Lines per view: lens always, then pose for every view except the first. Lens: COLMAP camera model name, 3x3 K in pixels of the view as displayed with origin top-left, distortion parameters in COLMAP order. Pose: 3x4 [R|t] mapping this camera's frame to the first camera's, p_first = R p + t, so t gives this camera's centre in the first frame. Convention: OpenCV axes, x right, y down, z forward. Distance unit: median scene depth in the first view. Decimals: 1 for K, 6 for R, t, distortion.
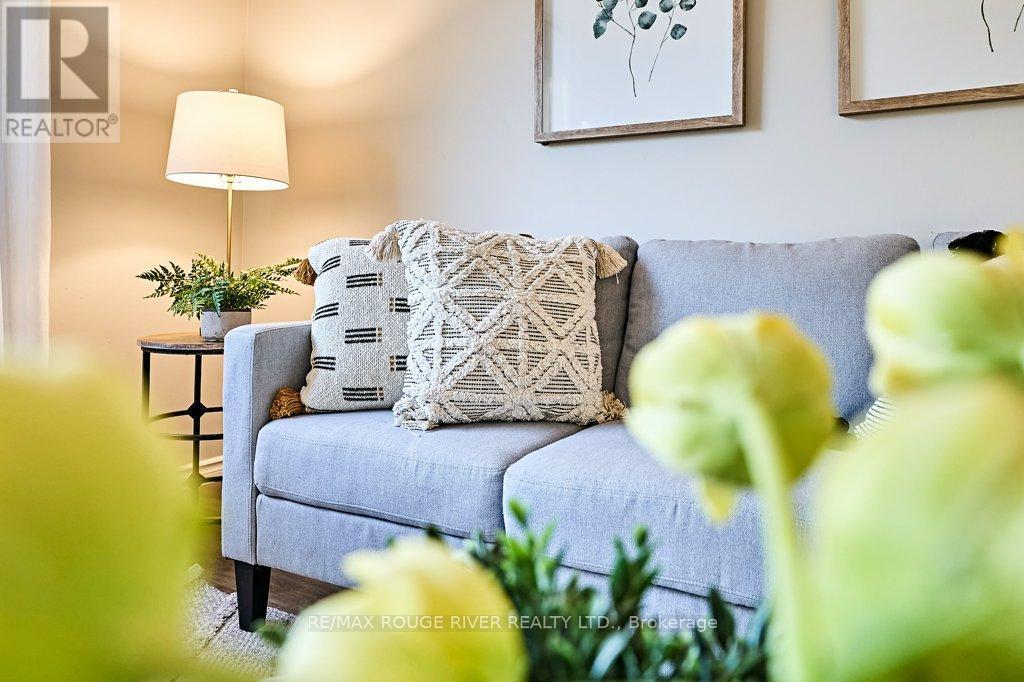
lens RADIAL K [[699.0, 0, 516.1], [0, 699.0, 254.9], [0, 0, 1]] dist [0.002228, 0.000340]
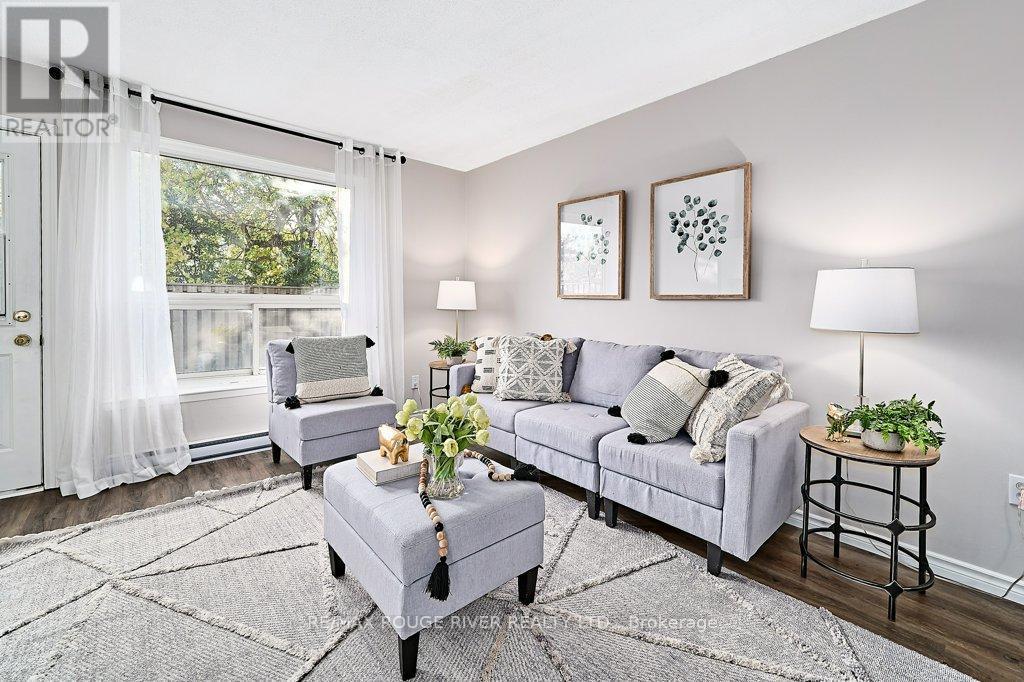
lens RADIAL K [[425.2, 0, 509.9], [0, 425.2, 311.0], [0, 0, 1]] dist [-0.008224, 0.000037]
pose [[0.945997, 0.008738, -0.324058, 0.500202], [0.007064, 0.998844, 0.047554, -0.246405], [0.324099, -0.047275, 0.944841, -0.799111]]
